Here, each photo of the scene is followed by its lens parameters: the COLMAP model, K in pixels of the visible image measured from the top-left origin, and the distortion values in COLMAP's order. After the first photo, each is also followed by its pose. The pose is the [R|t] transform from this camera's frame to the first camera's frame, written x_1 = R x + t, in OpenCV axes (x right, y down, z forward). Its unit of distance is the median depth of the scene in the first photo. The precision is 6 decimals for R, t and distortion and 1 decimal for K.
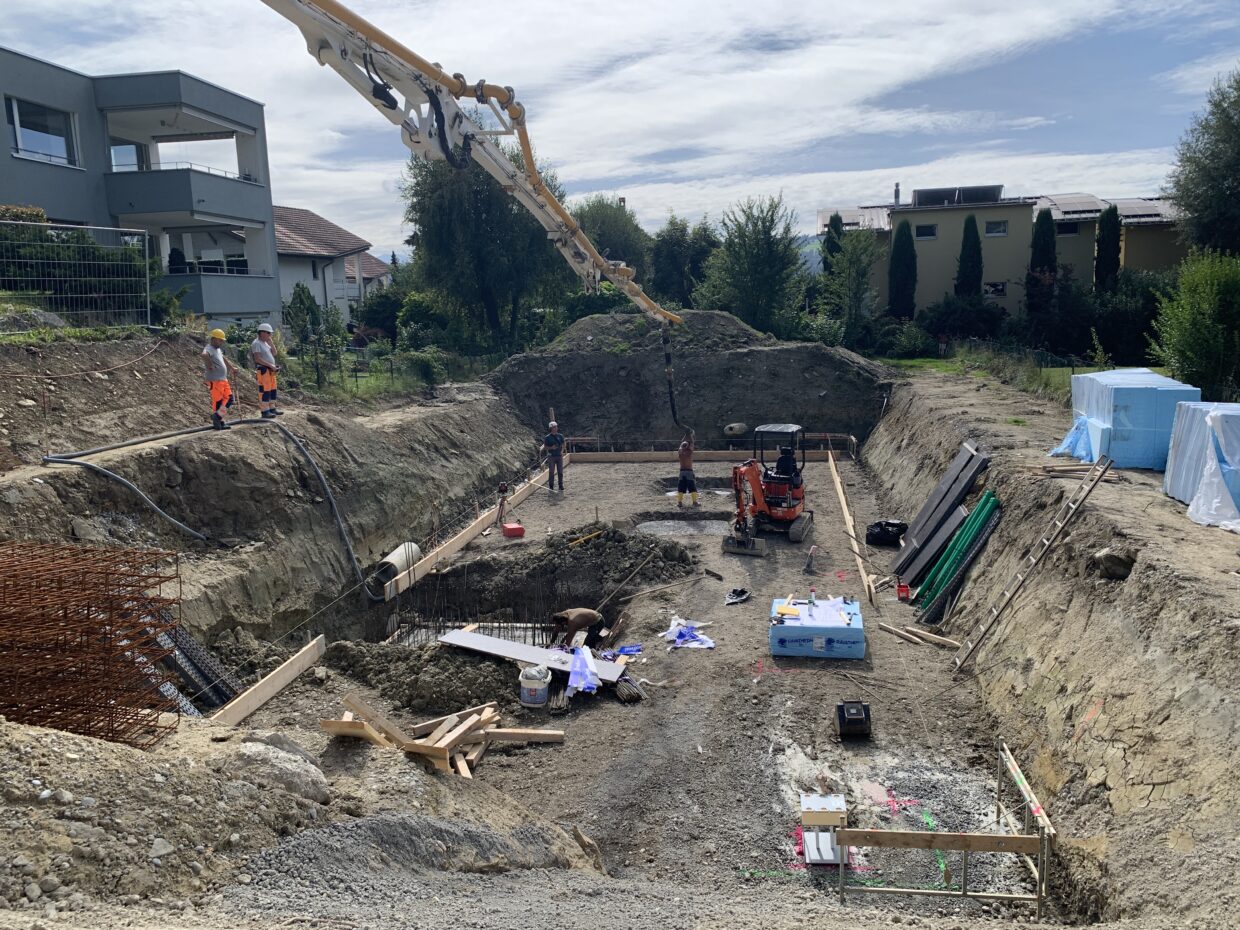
lens RADIAL K [[966.1, 0, 620.0], [0, 966.1, 465.0], [0, 0, 1]] dist [-0.003508, -0.014823]
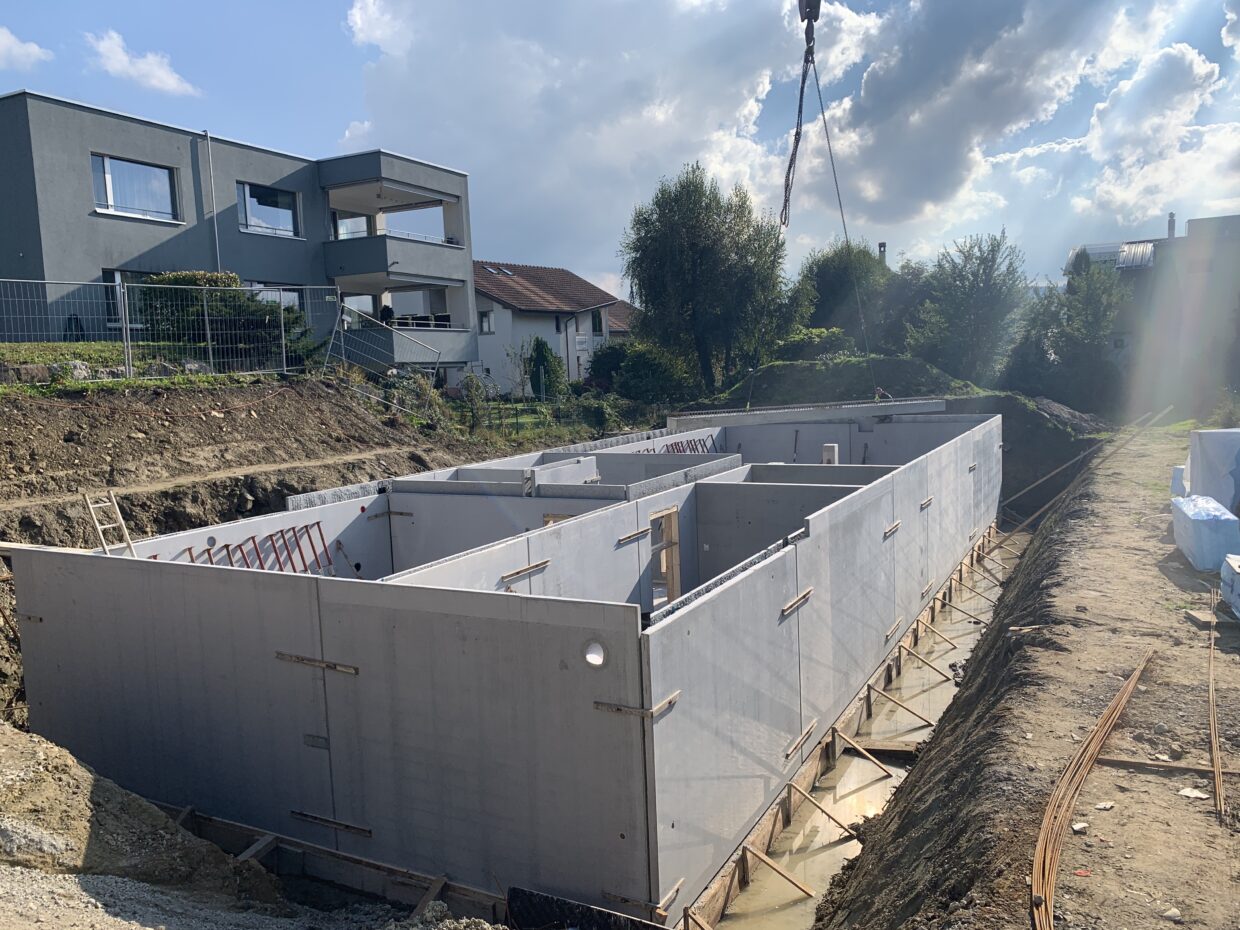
lens RADIAL K [[966.1, 0, 620.0], [0, 966.1, 465.0], [0, 0, 1]] dist [-0.003508, -0.014823]
pose [[0.944849, 0.027003, -0.326390, 0.187482], [-0.044705, 0.997901, -0.046857, 0.000351], [0.324440, 0.058864, 0.944073, 0.043776]]
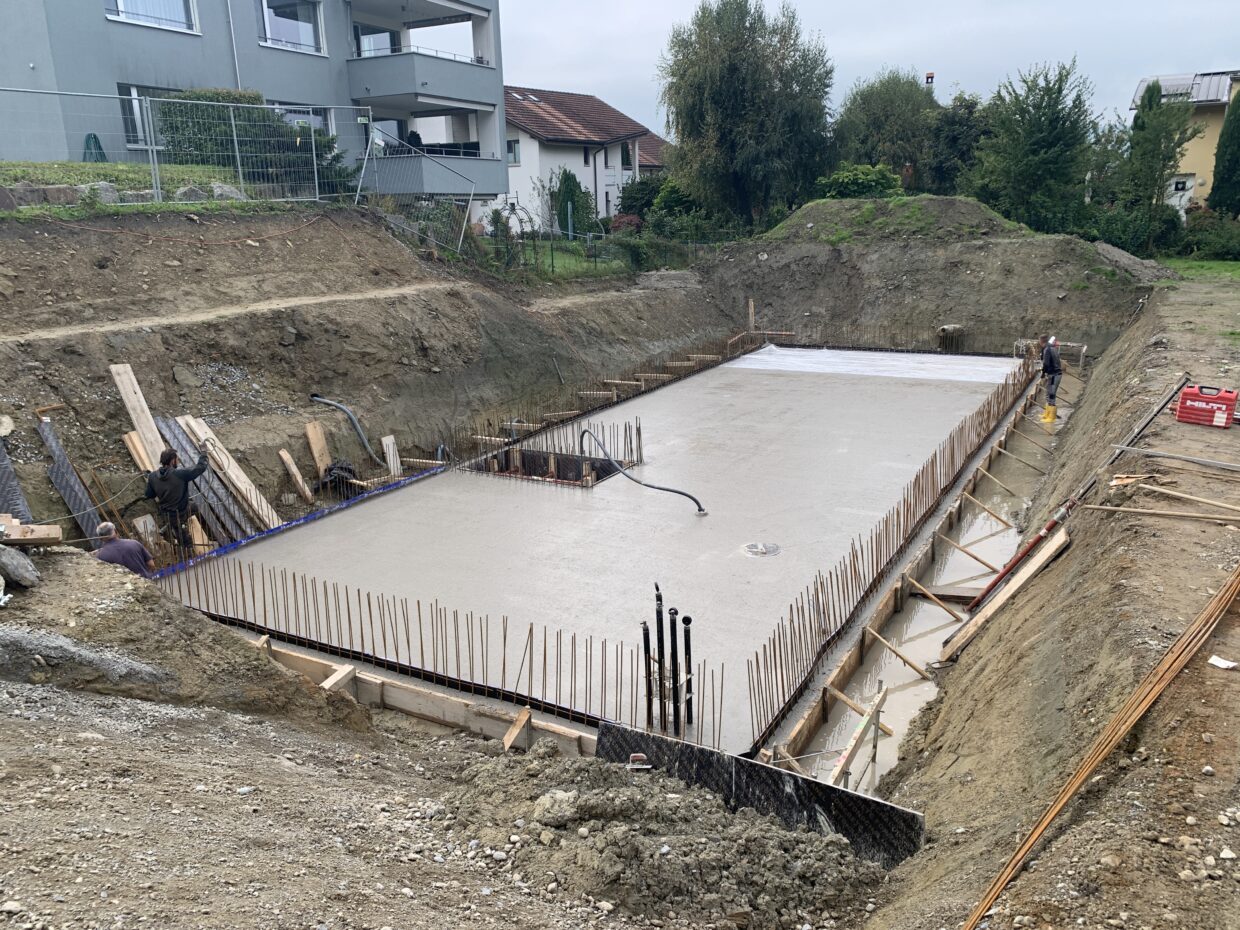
lens RADIAL K [[967.7, 0, 620.0], [0, 967.7, 465.0], [0, 0, 1]] dist [-0.001014, 0.005462]
pose [[0.939041, 0.098696, -0.329334, 0.158620], [-0.064233, 0.991407, 0.113958, 0.004253], [0.337751, -0.085857, 0.937312, 0.049248]]
